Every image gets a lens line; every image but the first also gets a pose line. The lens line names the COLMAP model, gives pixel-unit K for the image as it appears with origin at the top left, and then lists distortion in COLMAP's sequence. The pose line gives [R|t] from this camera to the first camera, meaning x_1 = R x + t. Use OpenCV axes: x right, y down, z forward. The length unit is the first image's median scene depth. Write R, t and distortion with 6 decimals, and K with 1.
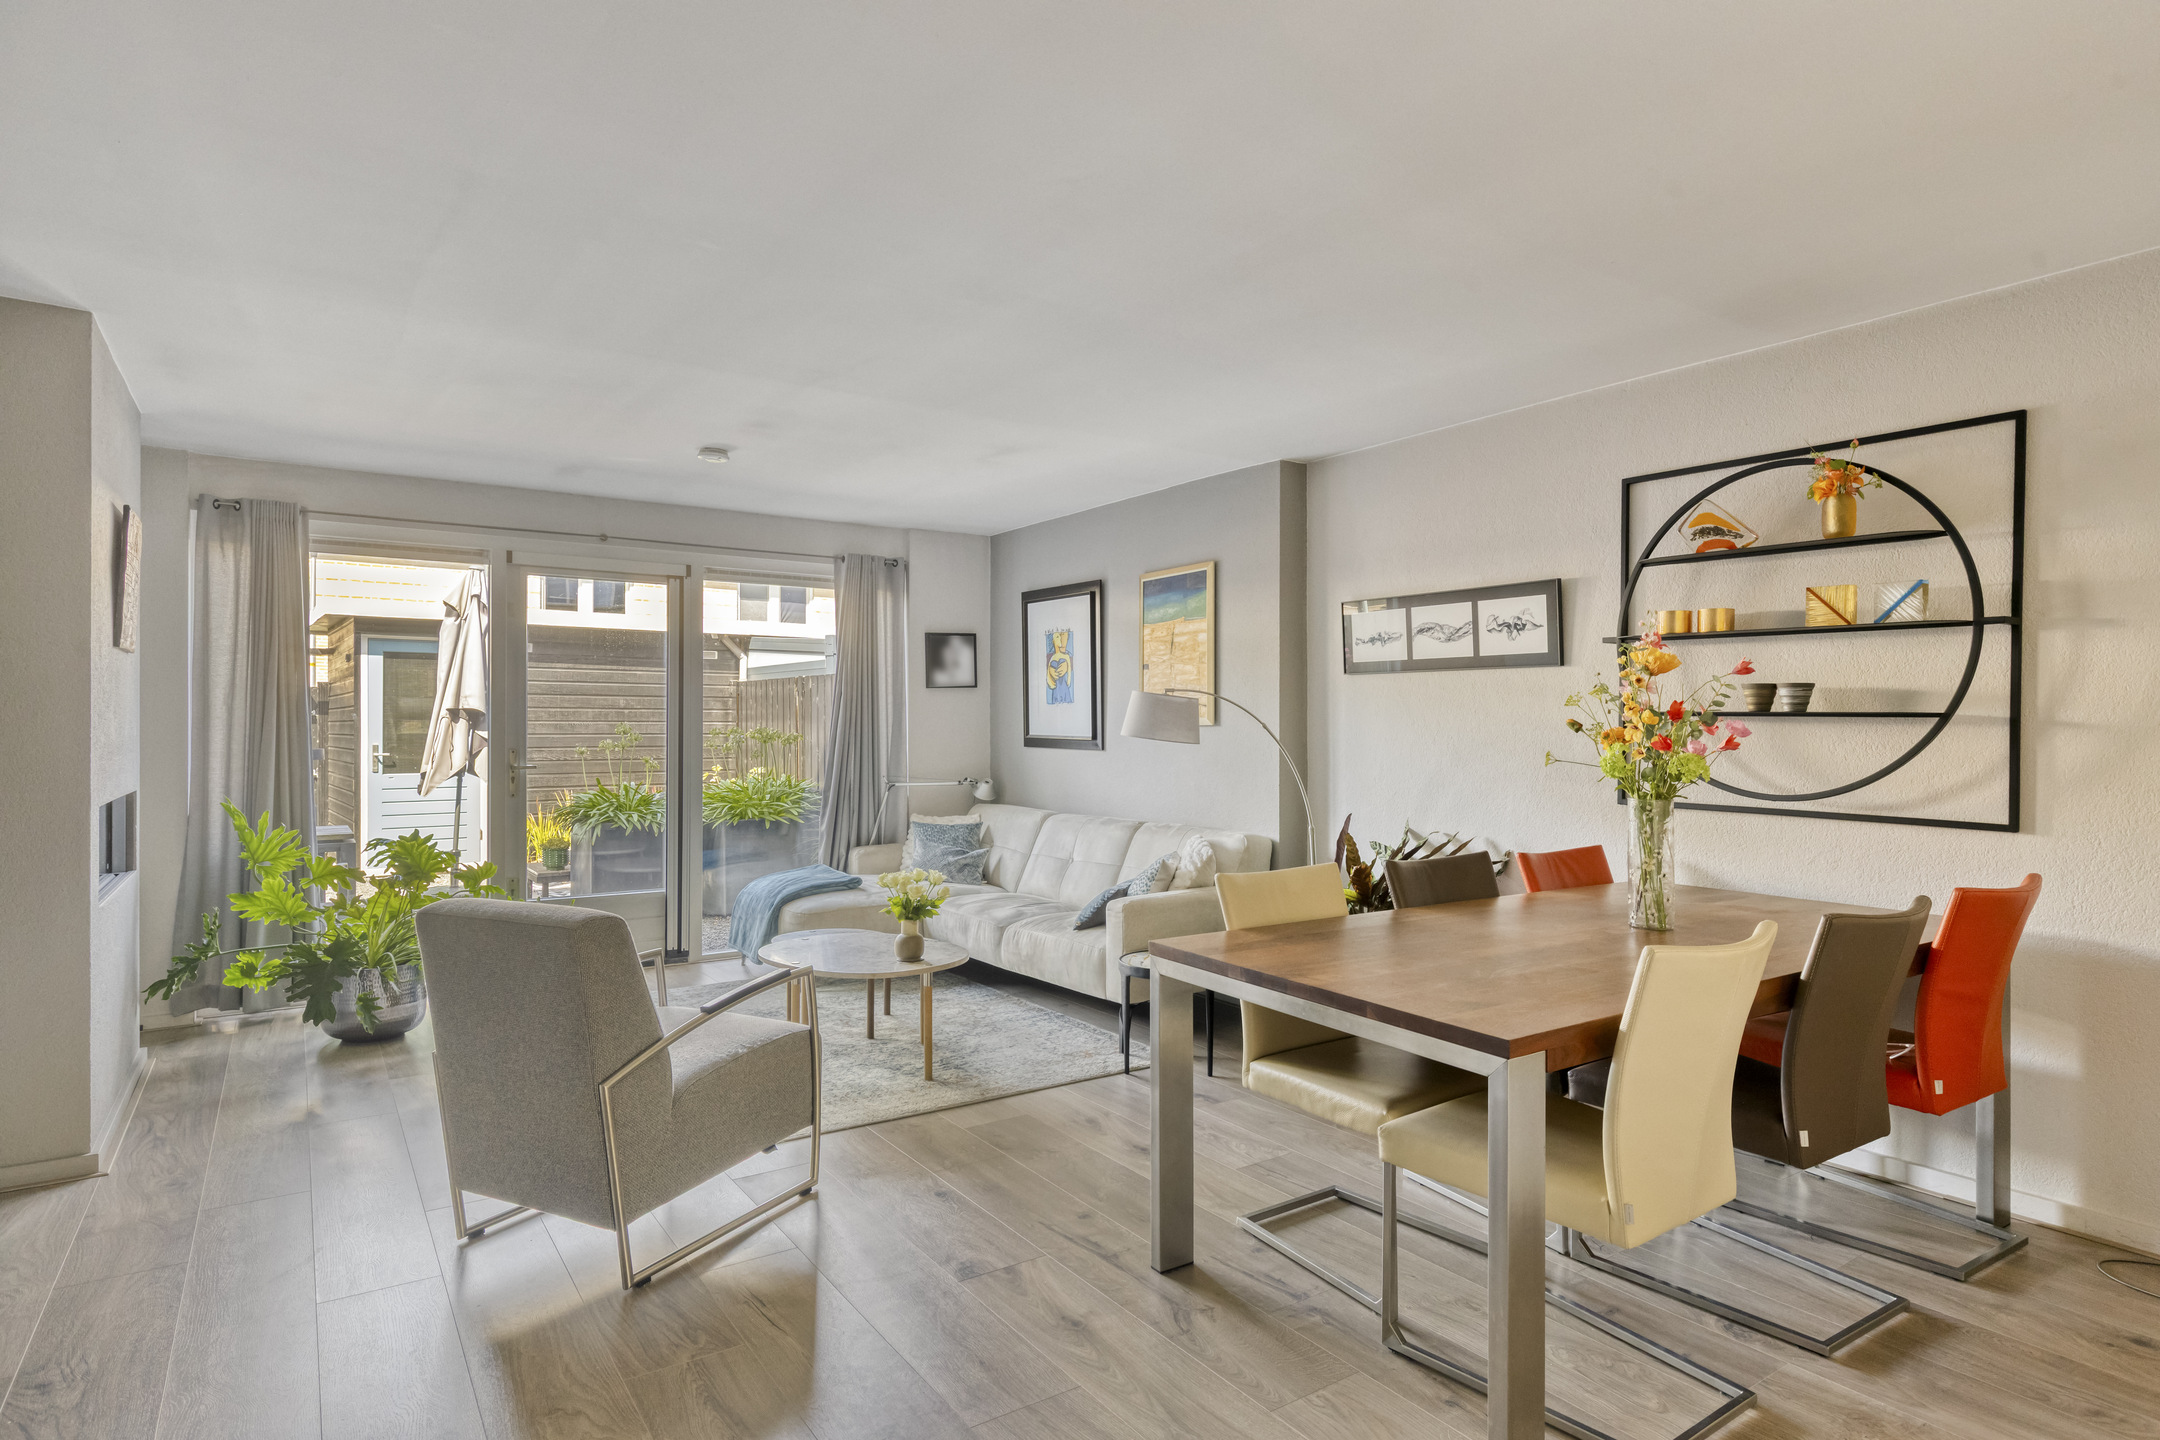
lens RADIAL K [[1190.0, 0, 1089.7], [0, 1190.0, 723.8], [0, 0, 1]] dist [0.000190, -0.000294]
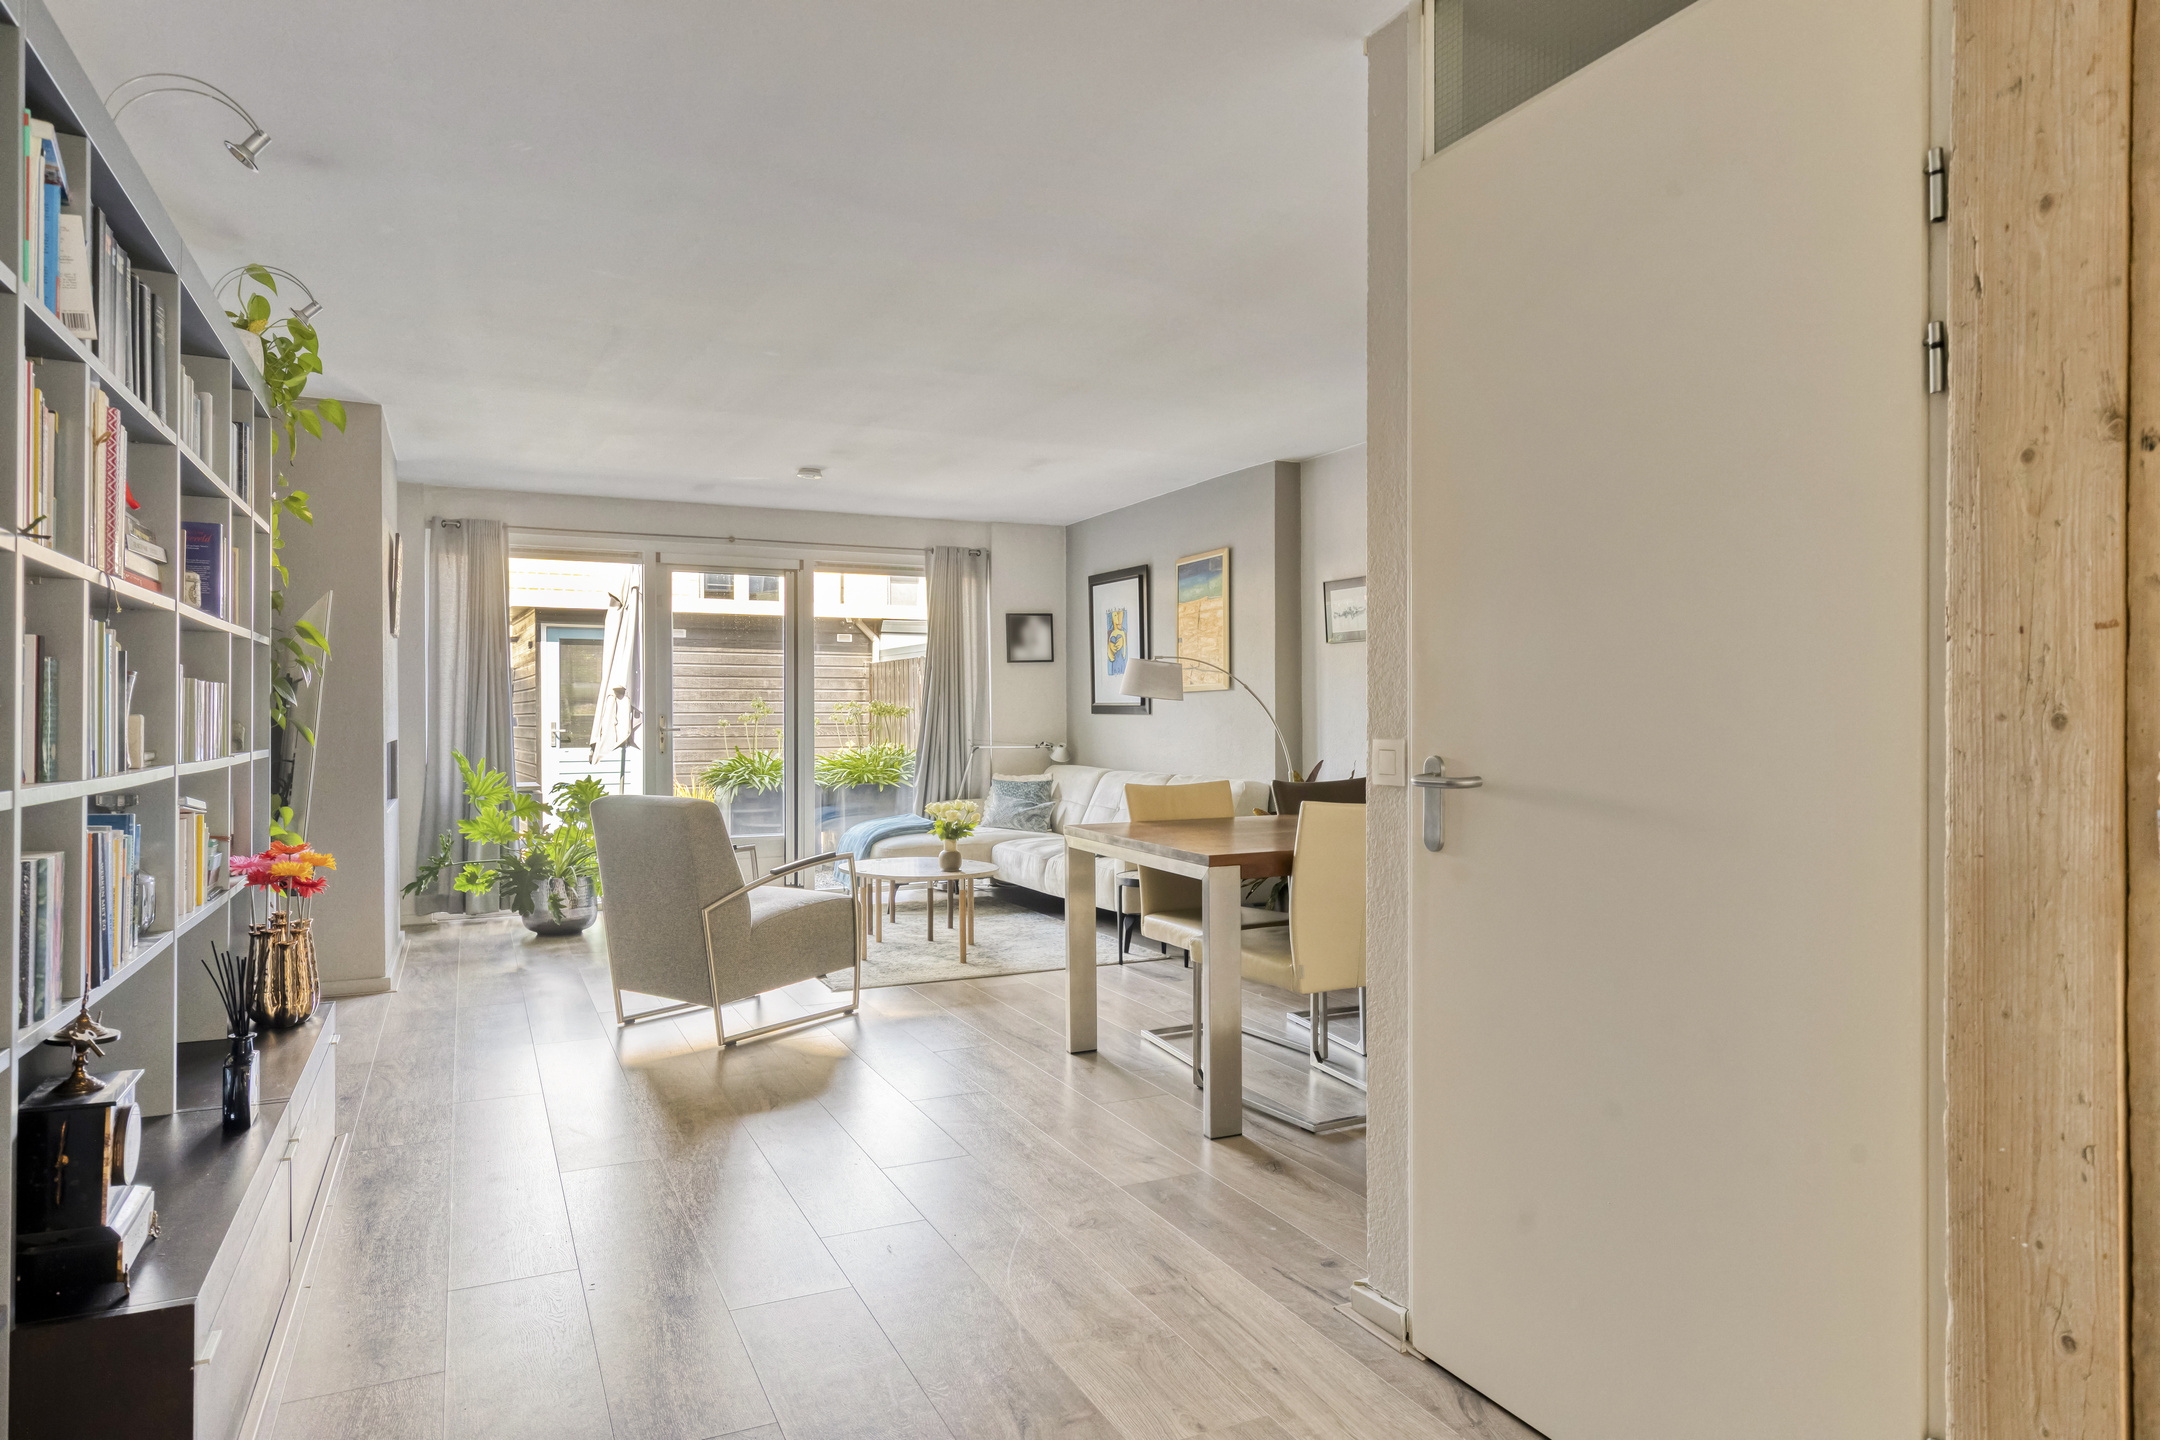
lens RADIAL K [[1286.8, 0, 1078.3], [0, 1286.8, 719.6], [0, 0, 1]] dist [-0.003928, 0.000868]
pose [[0.988838, -0.004245, -0.148932, 0.155372], [0.005270, 0.999965, 0.006487, 0.022974], [0.148899, -0.007199, 0.988826, -0.278958]]
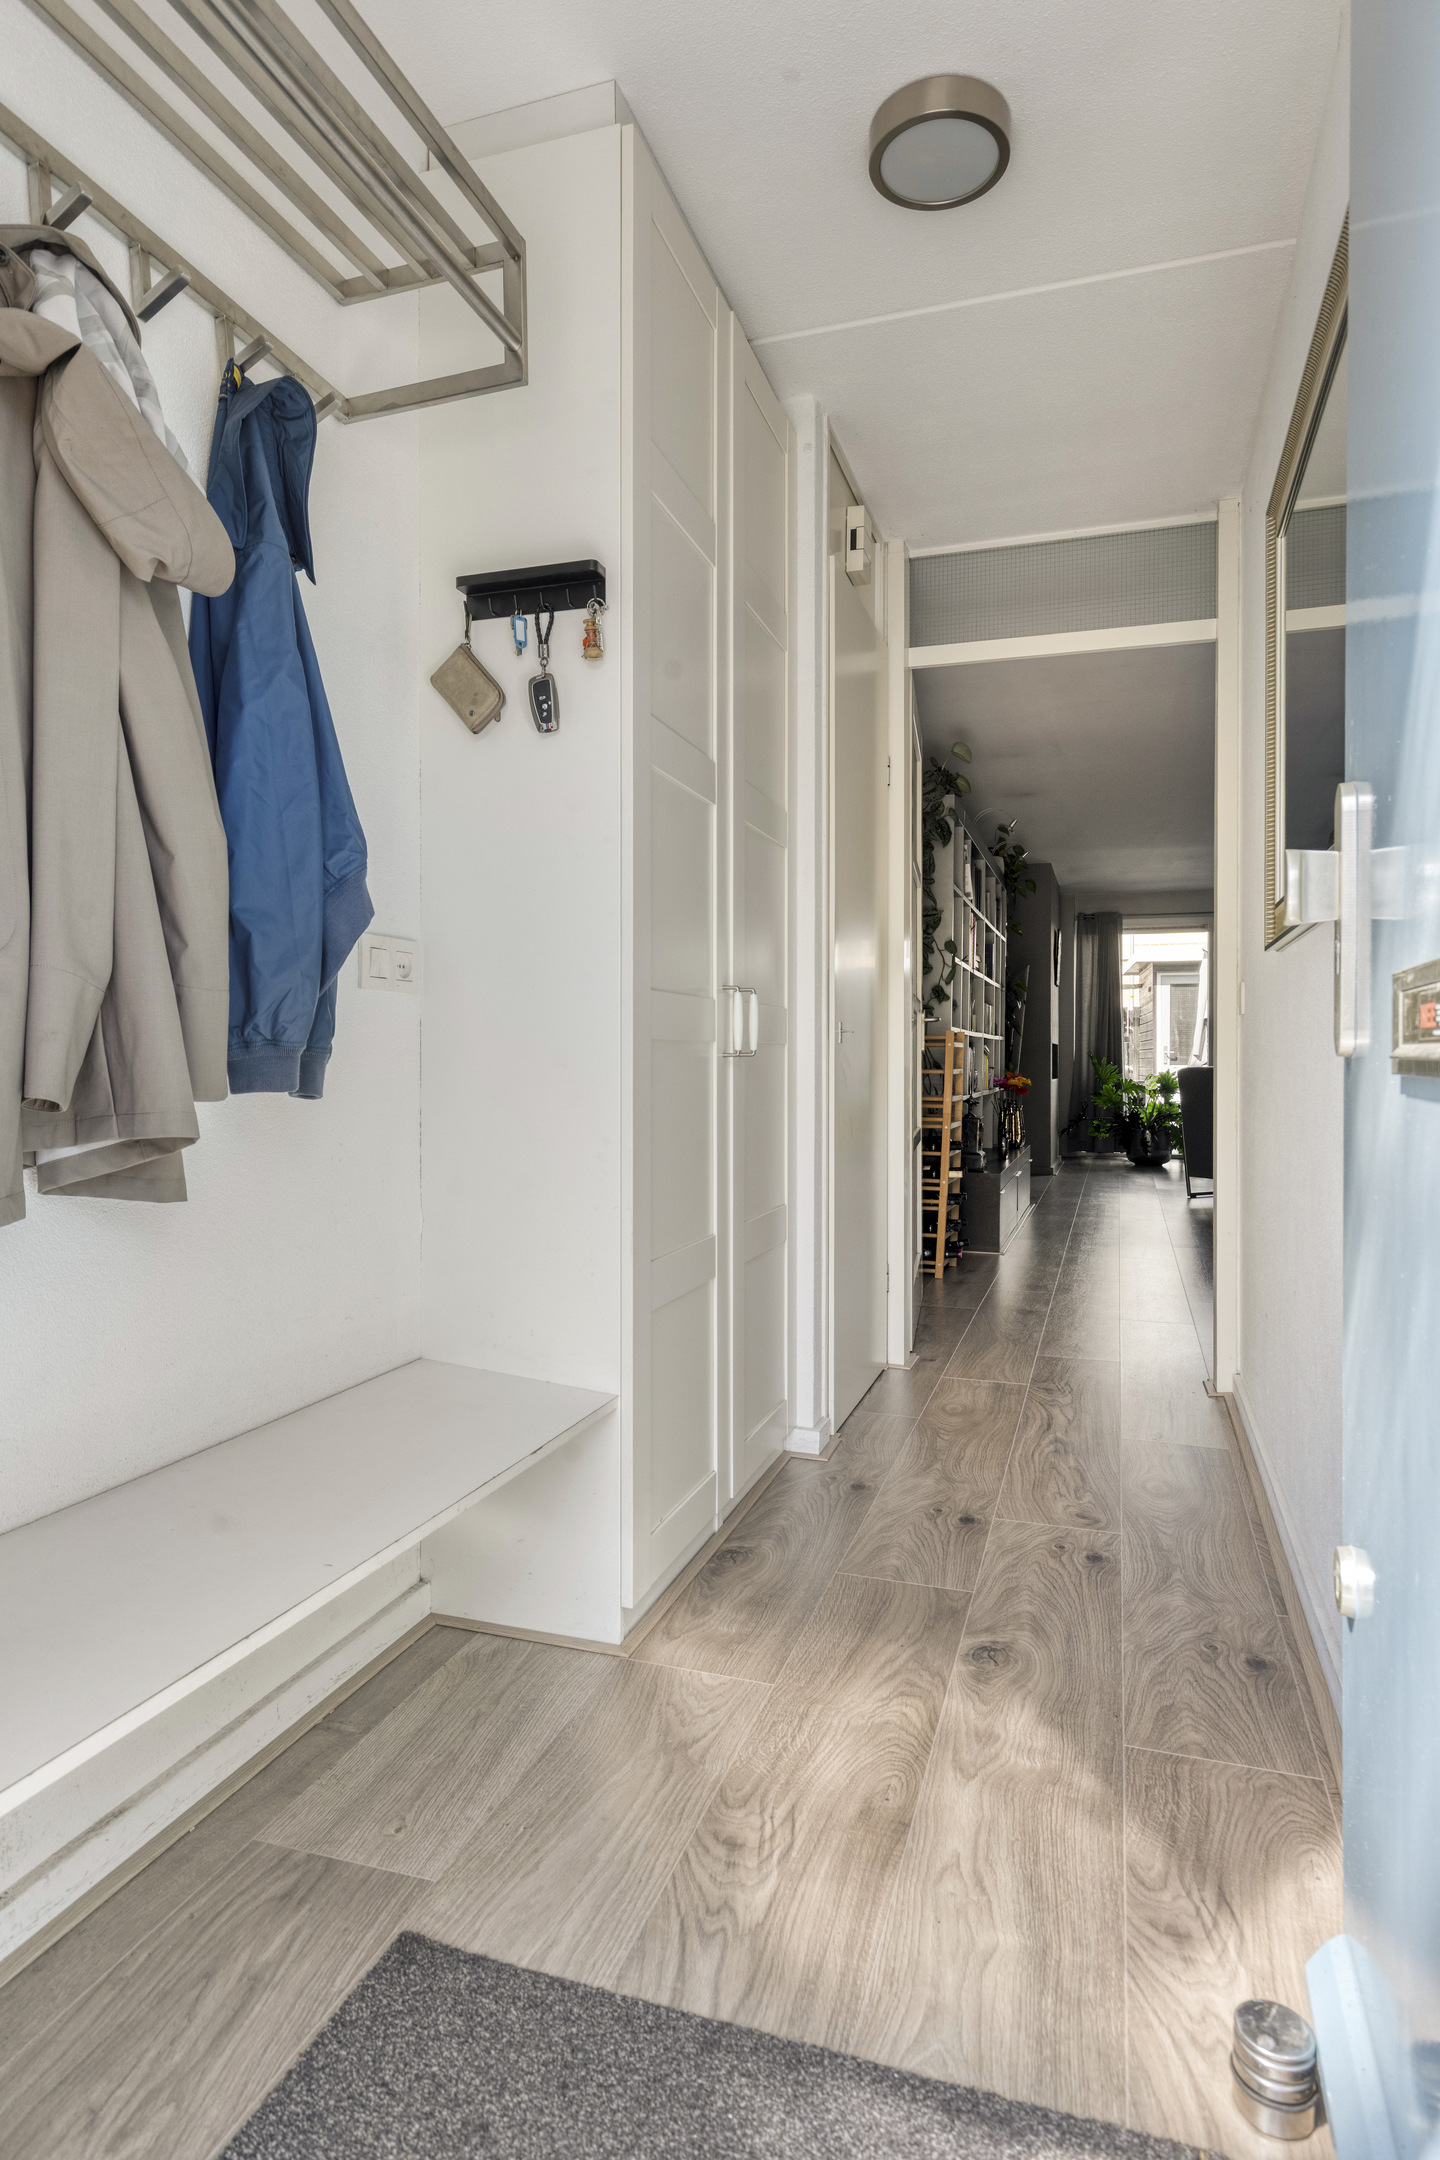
lens RADIAL K [[1190.0, 0, 726.2], [0, 1190.0, 1074.1], [0, 0, 1]] dist [0.000190, -0.000294]
pose [[0.611455, 0.004088, -0.791269, 0.572986], [0.009469, 0.999877, 0.012483, 0.065850], [0.791222, -0.015125, 0.611341, -0.828168]]
